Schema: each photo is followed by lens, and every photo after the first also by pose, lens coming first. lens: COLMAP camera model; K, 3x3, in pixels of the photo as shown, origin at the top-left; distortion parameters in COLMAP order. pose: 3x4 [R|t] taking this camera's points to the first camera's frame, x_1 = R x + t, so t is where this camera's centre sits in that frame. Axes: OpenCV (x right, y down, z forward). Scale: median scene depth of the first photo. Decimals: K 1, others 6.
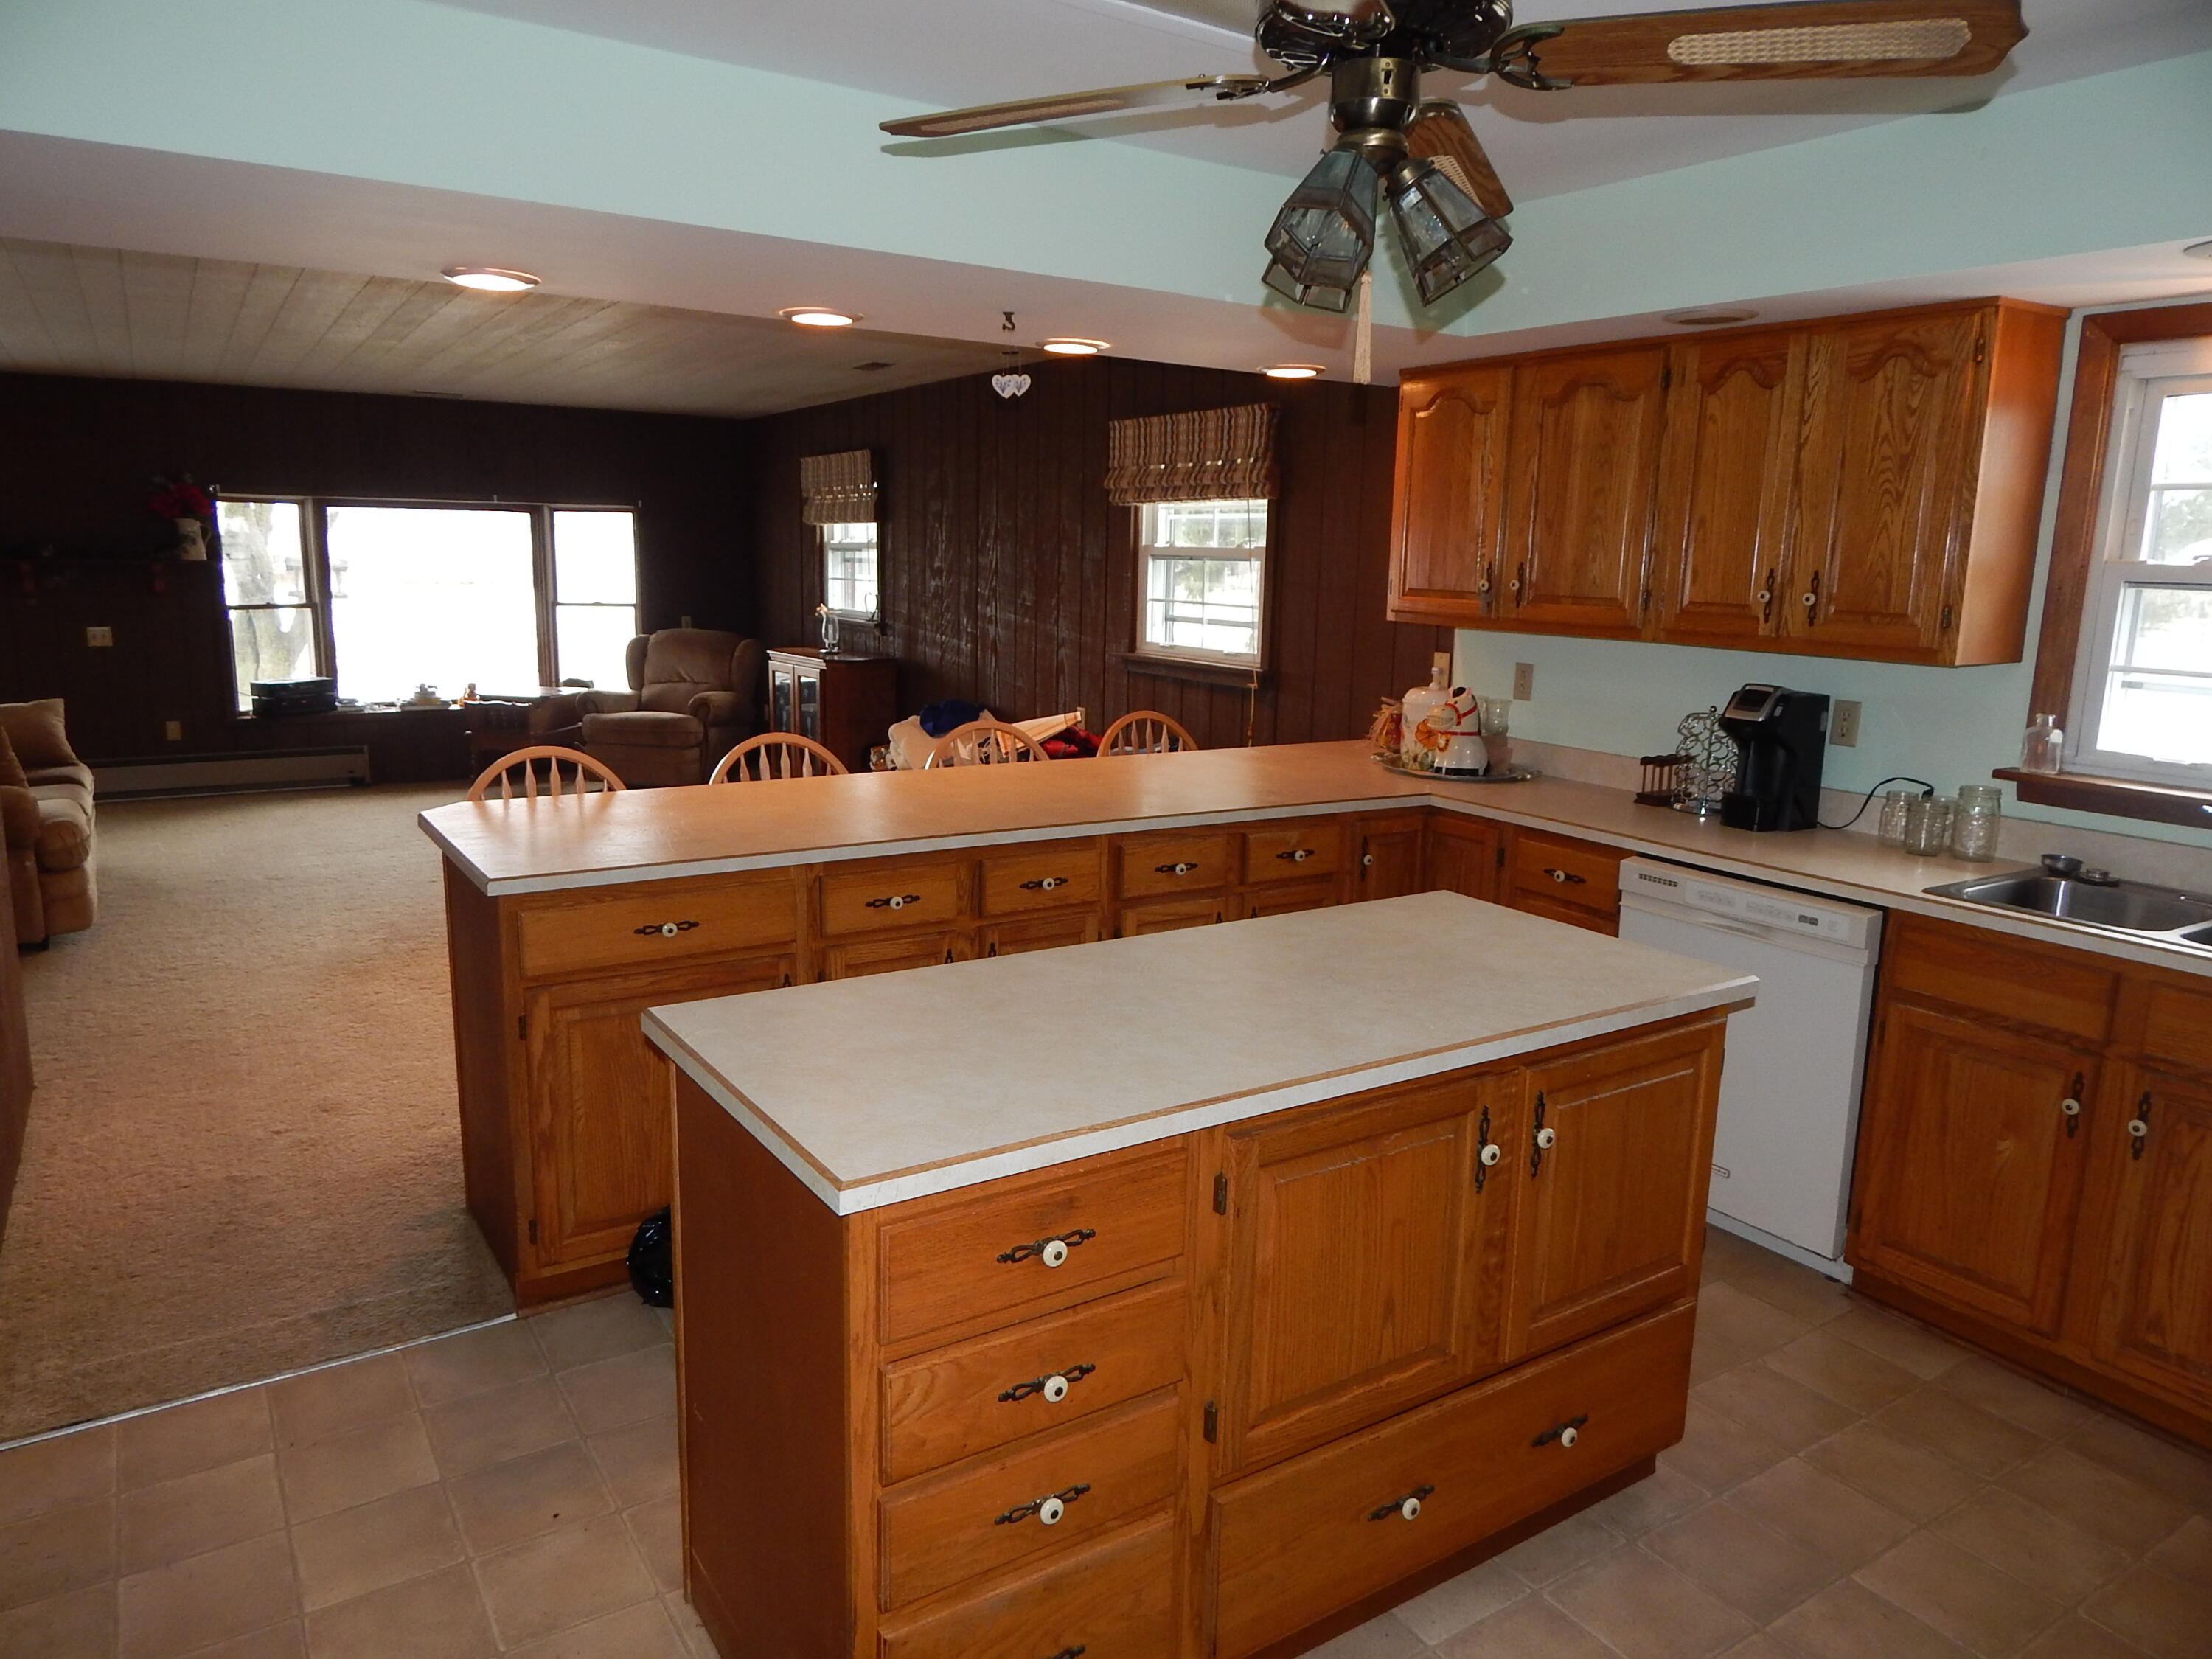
lens RADIAL K [[1428.6, 0, 1095.0], [0, 1428.6, 820.2], [0, 0, 1]] dist [-0.000282, -0.020358]
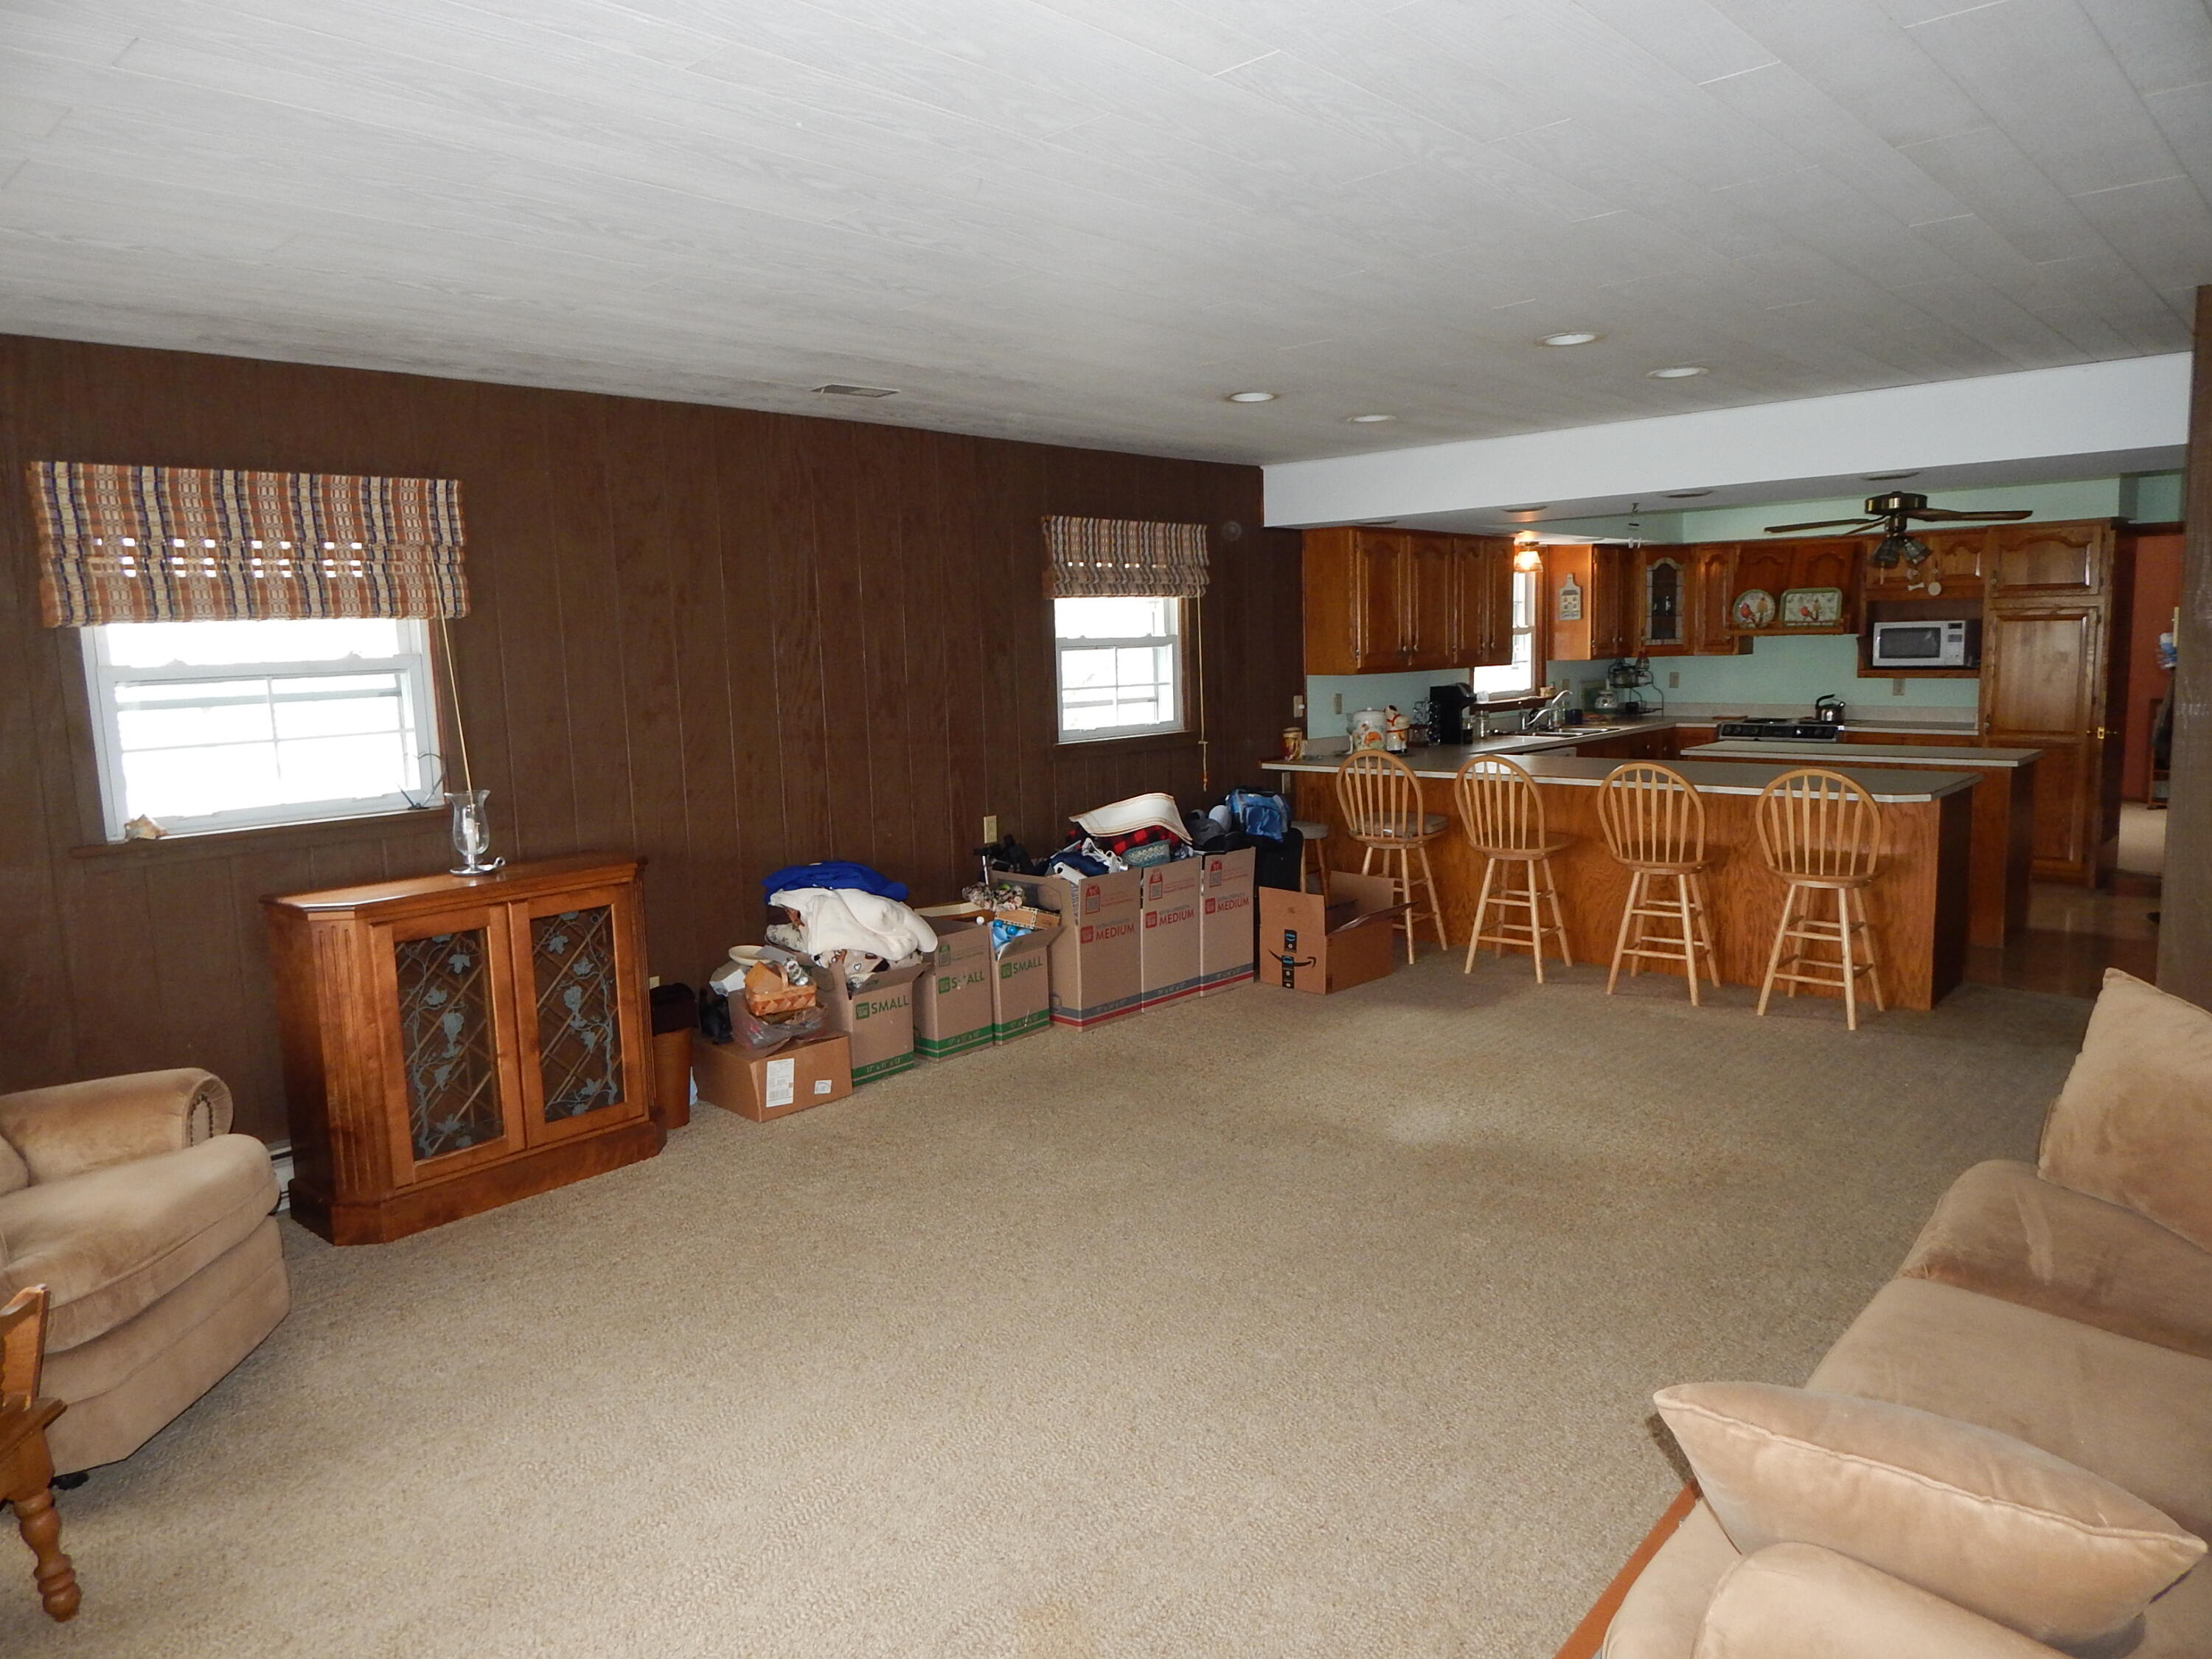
lens RADIAL K [[1428.6, 0, 1095.0], [0, 1428.6, 820.2], [0, 0, 1]] dist [-0.000282, -0.020358]
pose [[-0.245991, -0.144955, 0.958372, -1.514245], [0.193035, 0.961621, 0.194994, -0.406852], [-0.949856, 0.232966, -0.208569, 1.898538]]
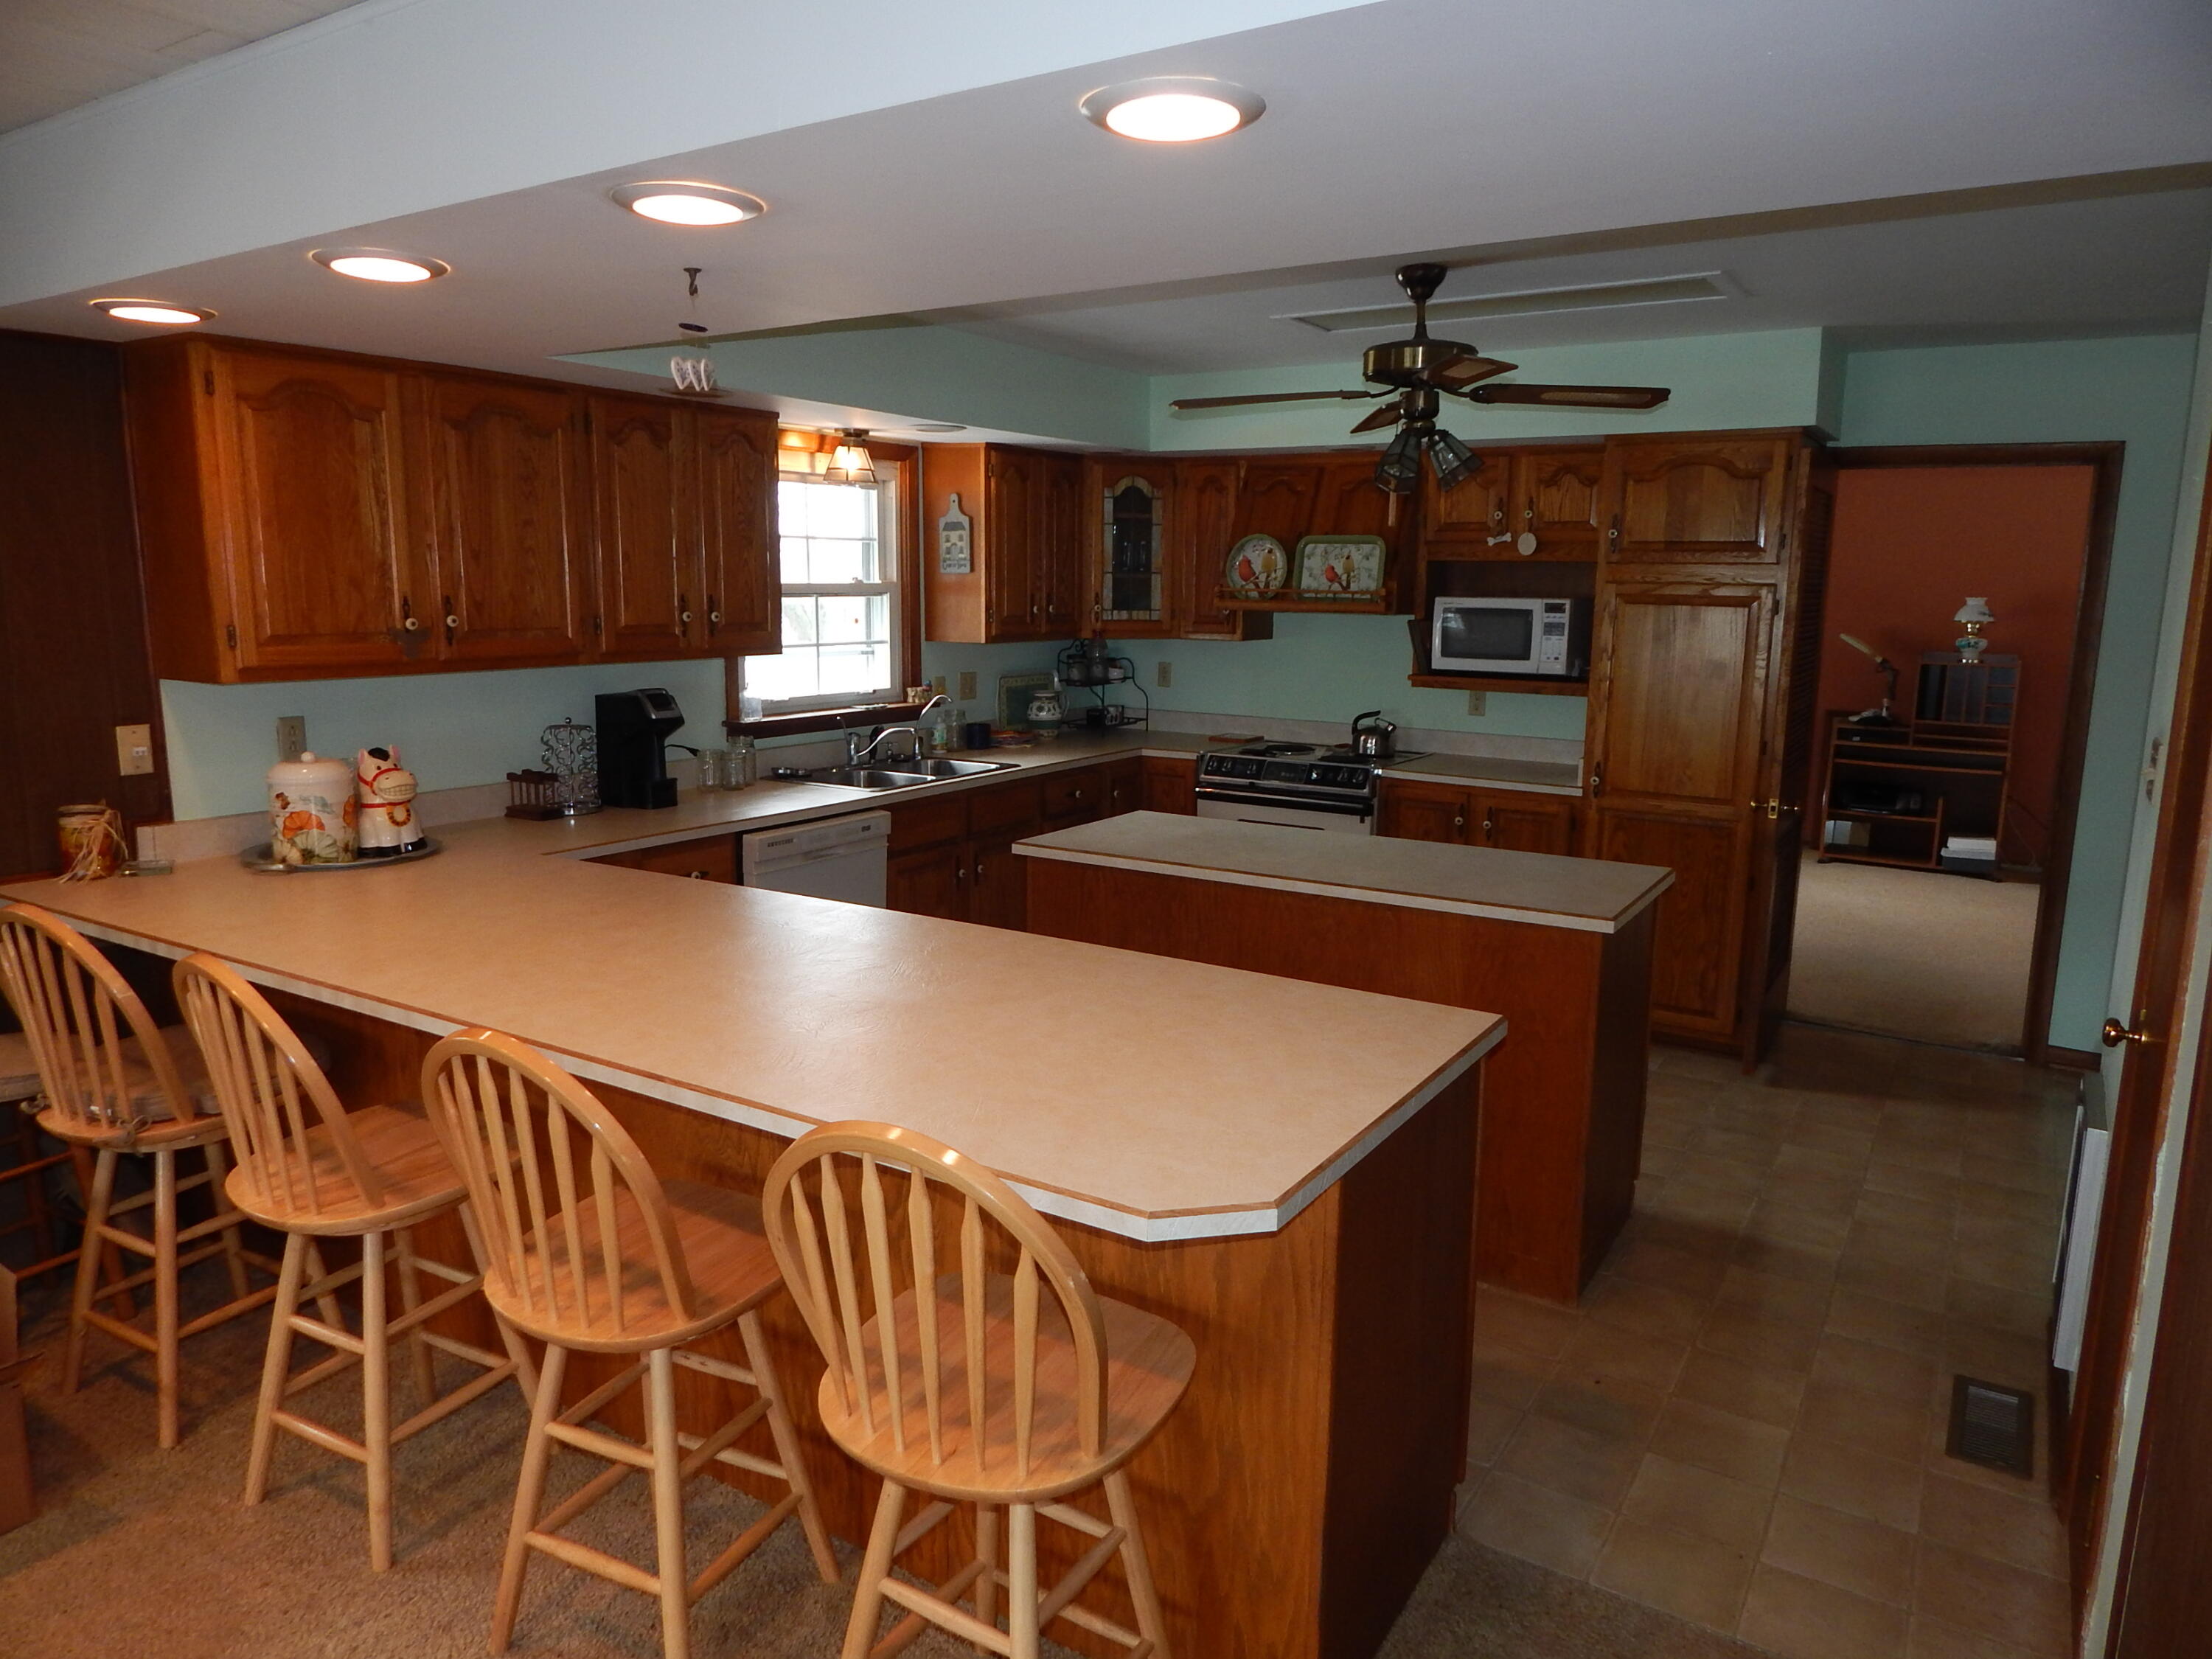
lens RADIAL K [[1428.6, 0, 1095.0], [0, 1428.6, 820.2], [0, 0, 1]] dist [-0.000282, -0.020358]
pose [[-0.415025, -0.186643, 0.890460, -0.715746], [0.140267, 0.953904, 0.265316, -0.230538], [-0.898933, 0.235015, -0.369714, 1.014460]]
